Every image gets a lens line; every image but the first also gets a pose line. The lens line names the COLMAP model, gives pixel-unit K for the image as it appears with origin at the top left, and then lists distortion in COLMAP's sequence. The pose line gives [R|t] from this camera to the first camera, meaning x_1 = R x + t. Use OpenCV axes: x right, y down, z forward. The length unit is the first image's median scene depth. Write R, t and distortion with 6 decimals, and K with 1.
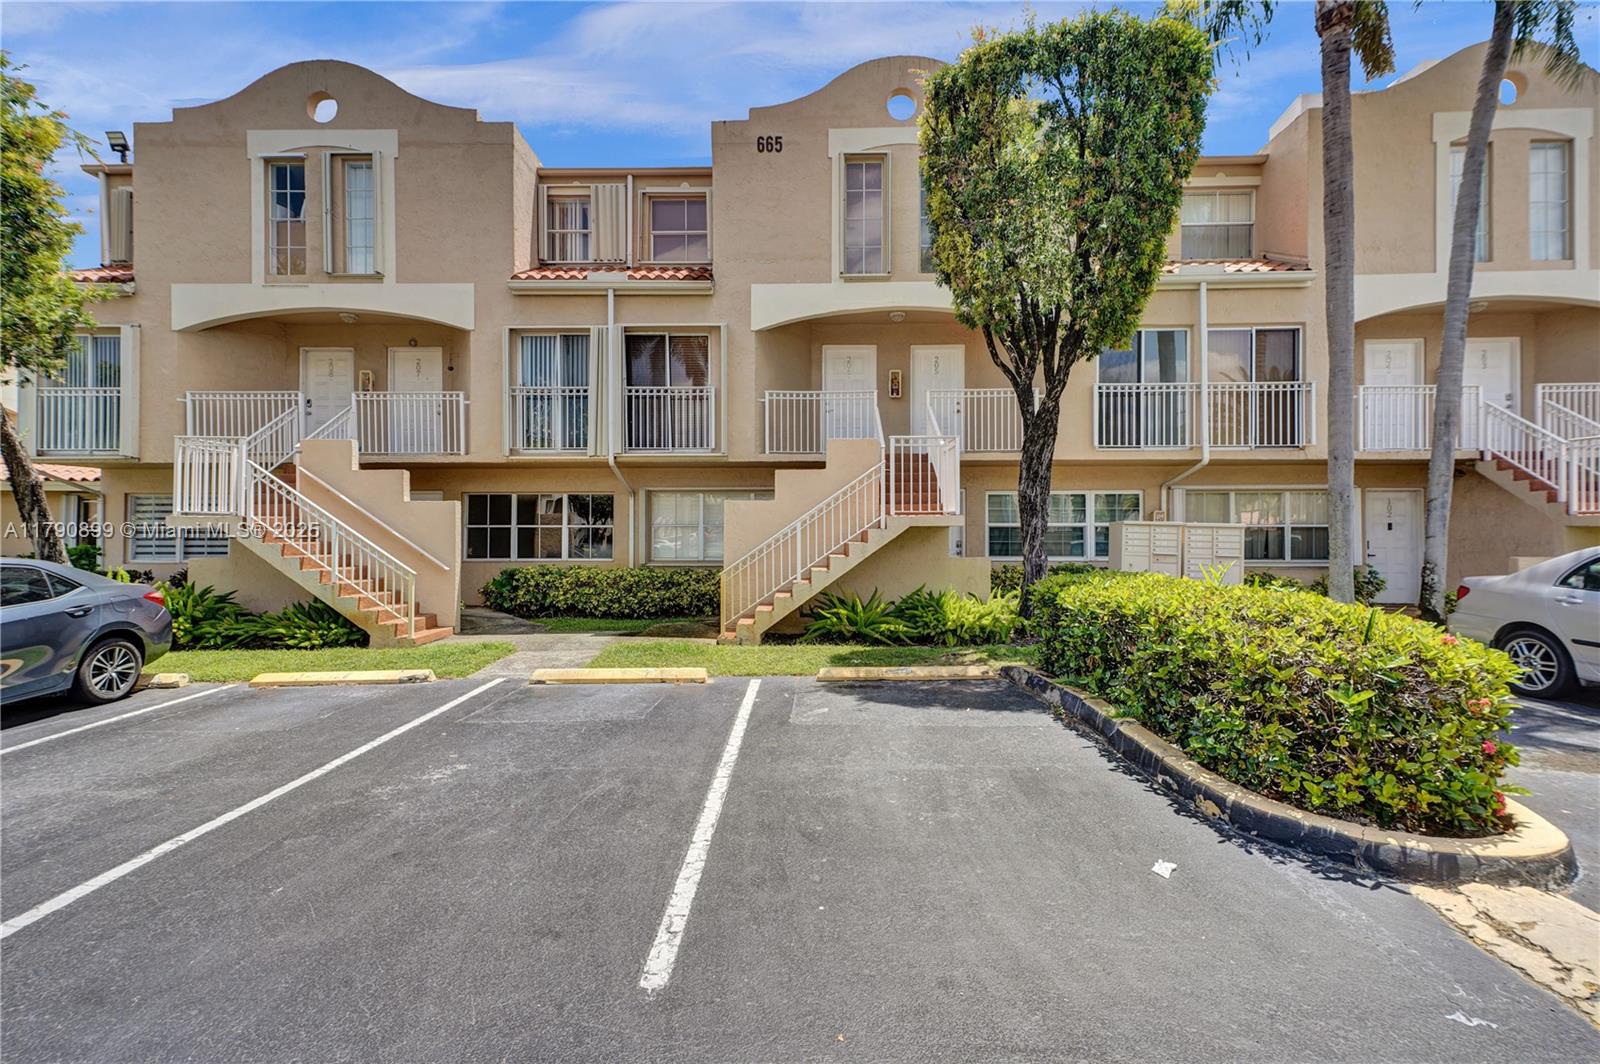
lens RADIAL K [[714.9, 0, 792.0], [0, 714.9, 532.9], [0, 0, 1]] dist [0.049866, -0.017936]
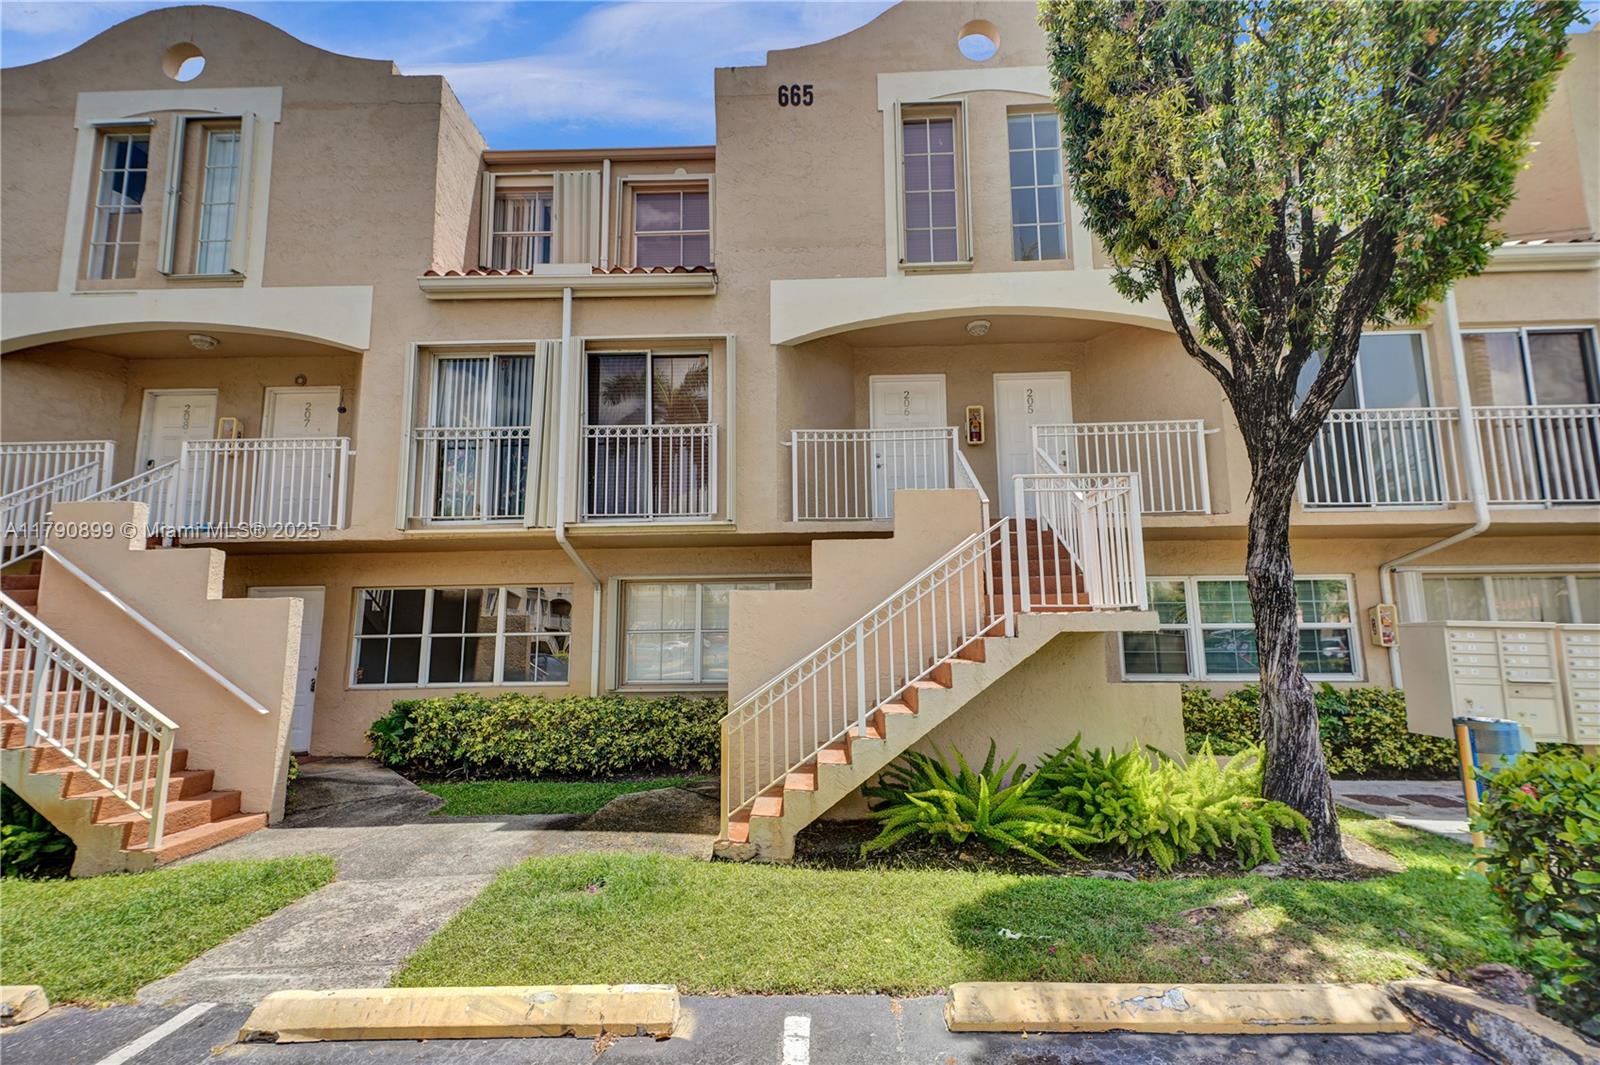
lens RADIAL K [[714.9, 0, 792.0], [0, 714.9, 533.4], [0, 0, 1]] dist [0.049866, -0.017936]
pose [[0.999799, -0.011505, -0.016408, -0.027412], [0.009118, 0.990286, -0.138747, -0.007616], [0.017845, 0.138569, 0.990192, 0.346080]]
